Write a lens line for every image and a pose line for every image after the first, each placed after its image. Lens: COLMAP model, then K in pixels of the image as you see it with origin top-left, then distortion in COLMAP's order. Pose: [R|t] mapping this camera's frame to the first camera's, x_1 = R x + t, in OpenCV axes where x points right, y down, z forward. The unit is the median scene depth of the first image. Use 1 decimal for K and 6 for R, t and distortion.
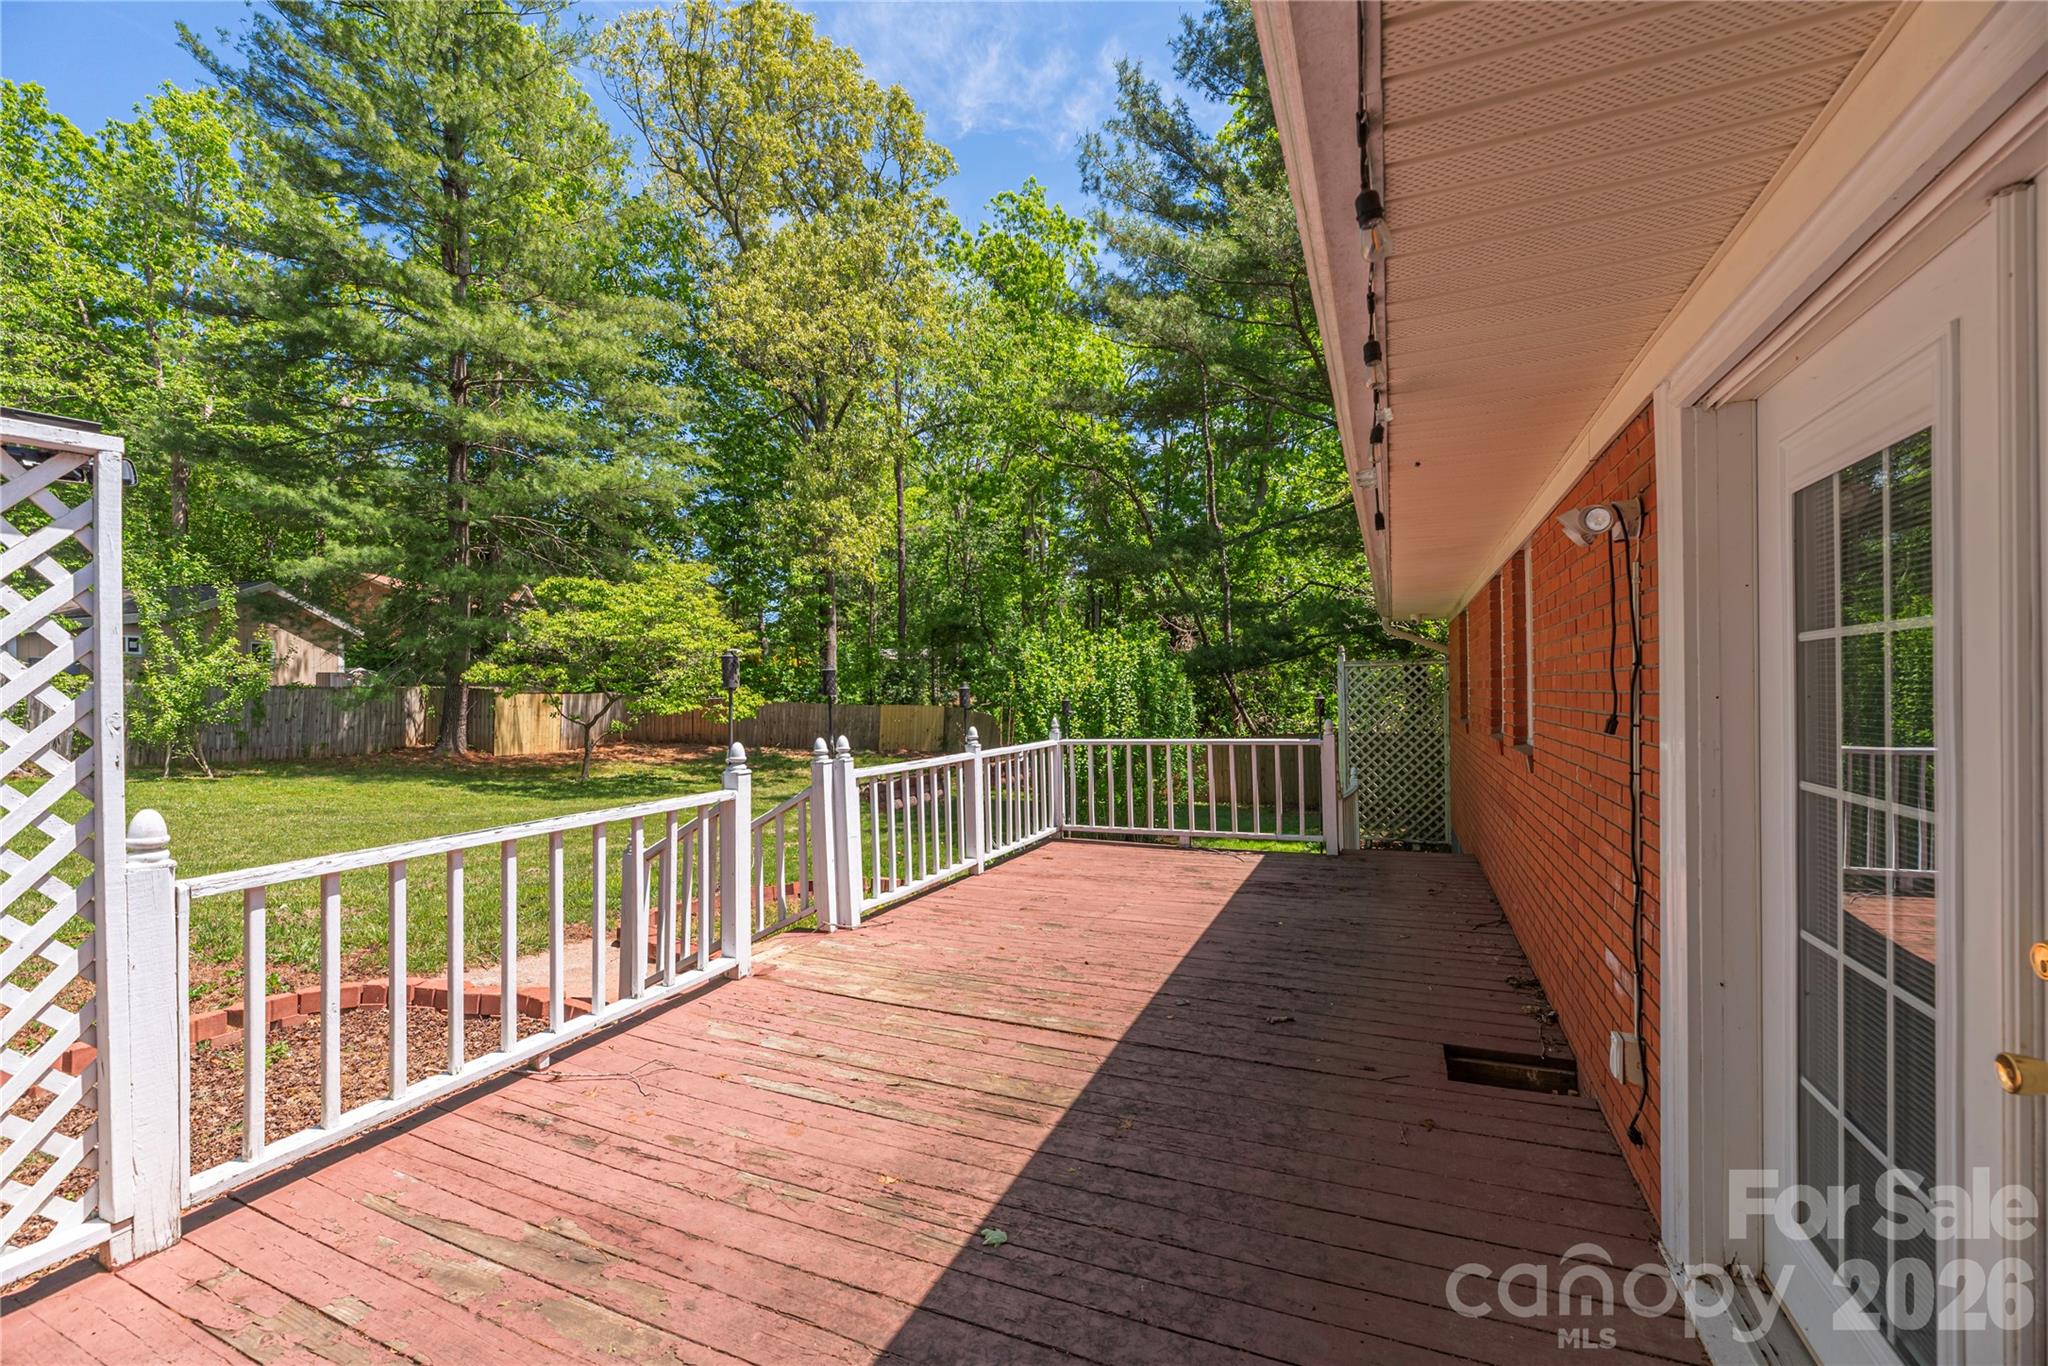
lens RADIAL K [[854.7, 0, 1011.4], [0, 854.7, 685.1], [0, 0, 1]] dist [-0.001827, -0.000193]
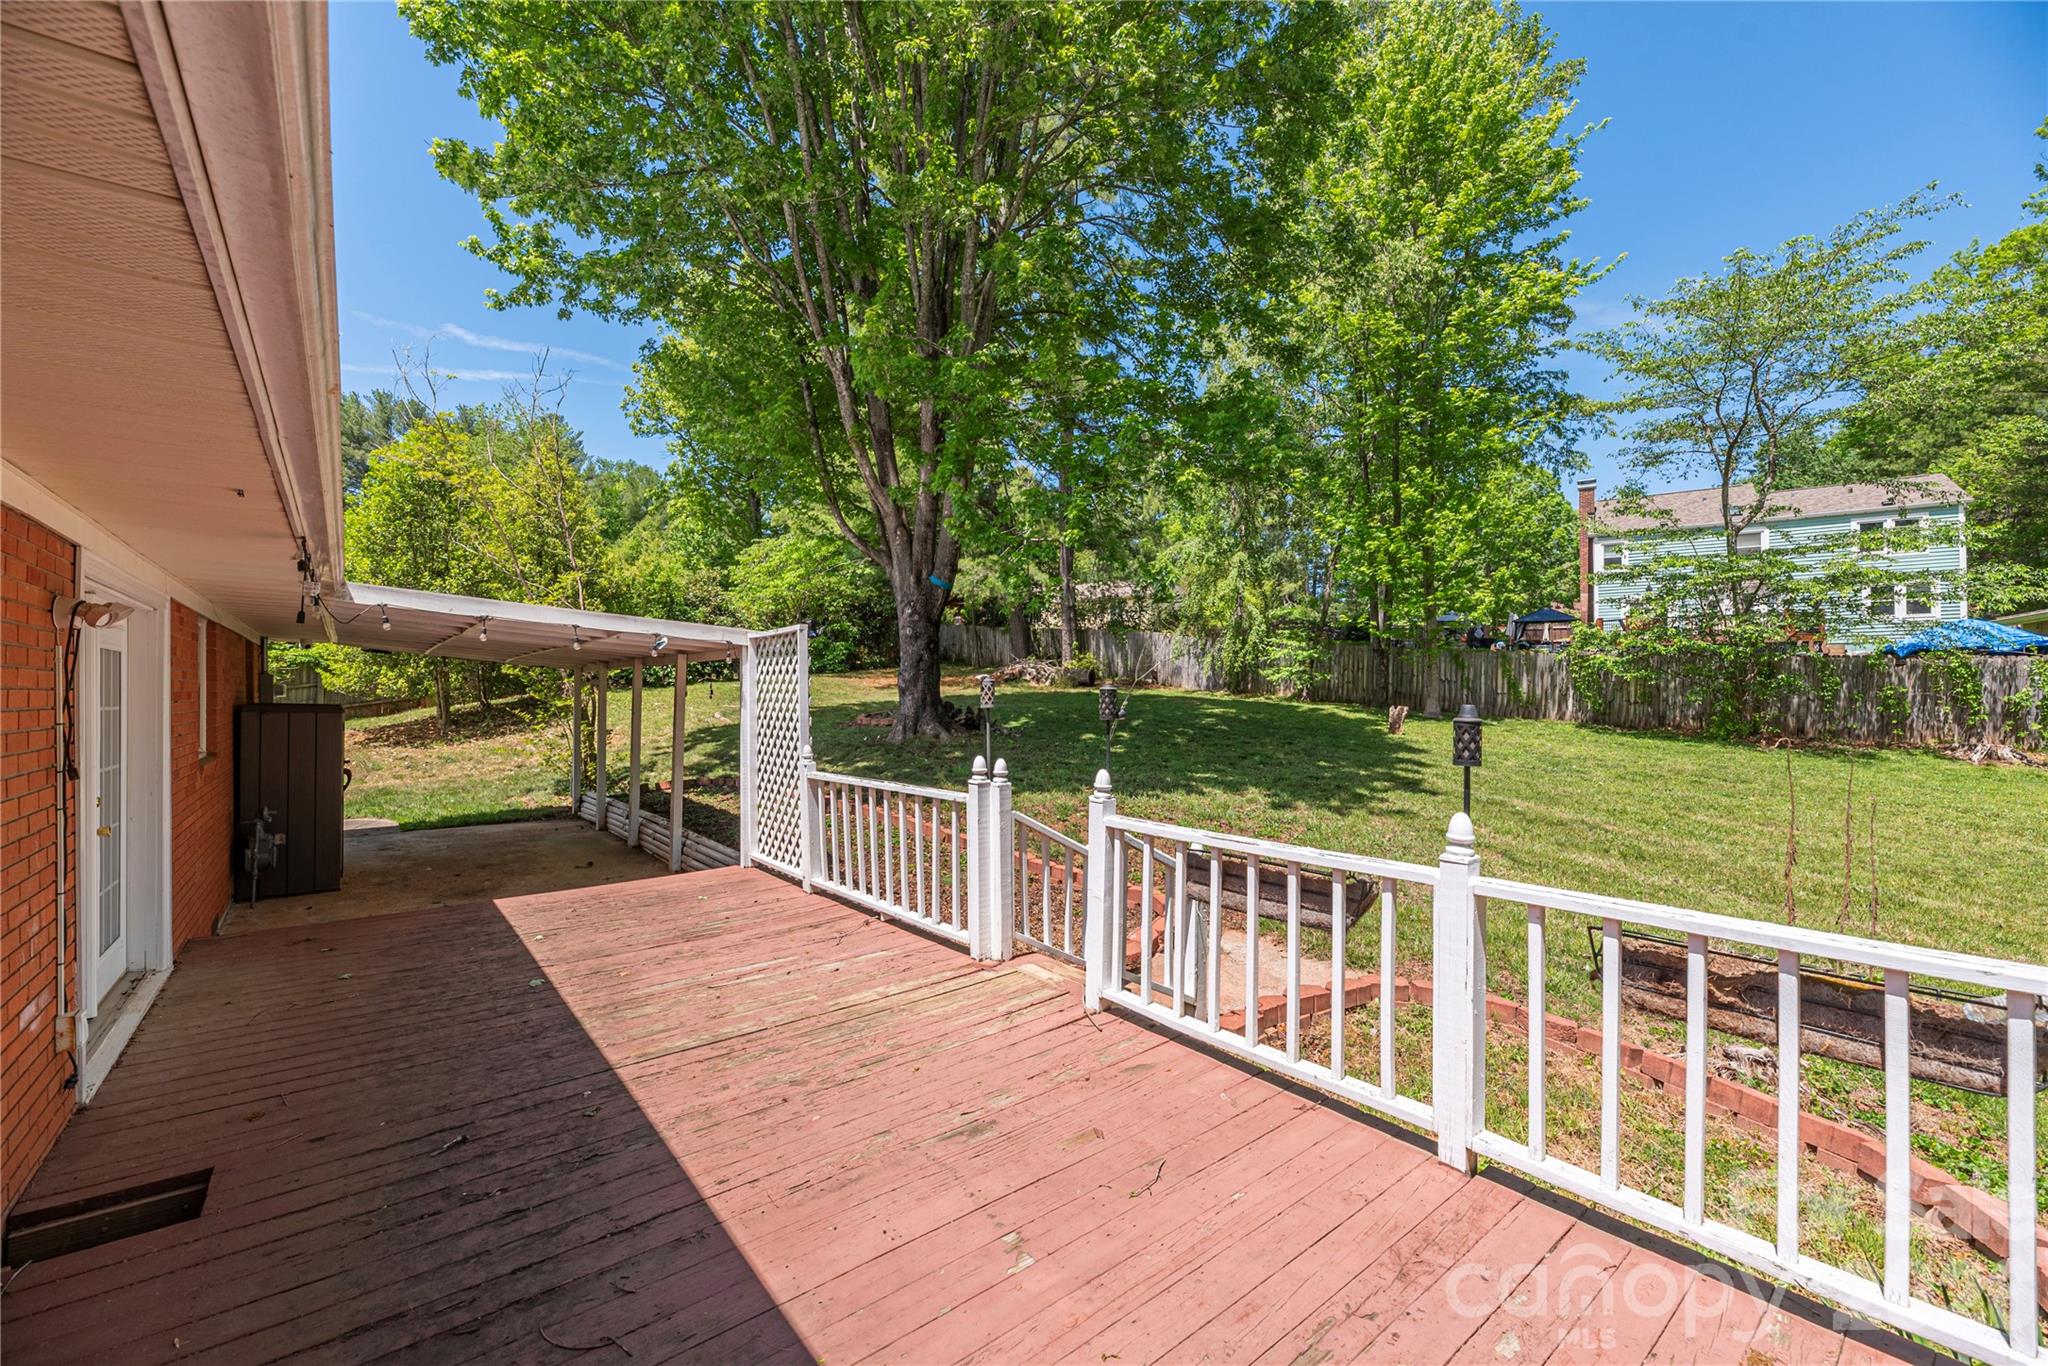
lens RADIAL K [[854.7, 0, 1011.4], [0, 854.7, 685.1], [0, 0, 1]] dist [-0.001827, -0.000193]
pose [[-0.468143, 0.010275, -0.883593, 0.774184], [0.018278, 0.999831, 0.001942, -0.026378], [0.883464, -0.015241, -0.468252, 1.854245]]
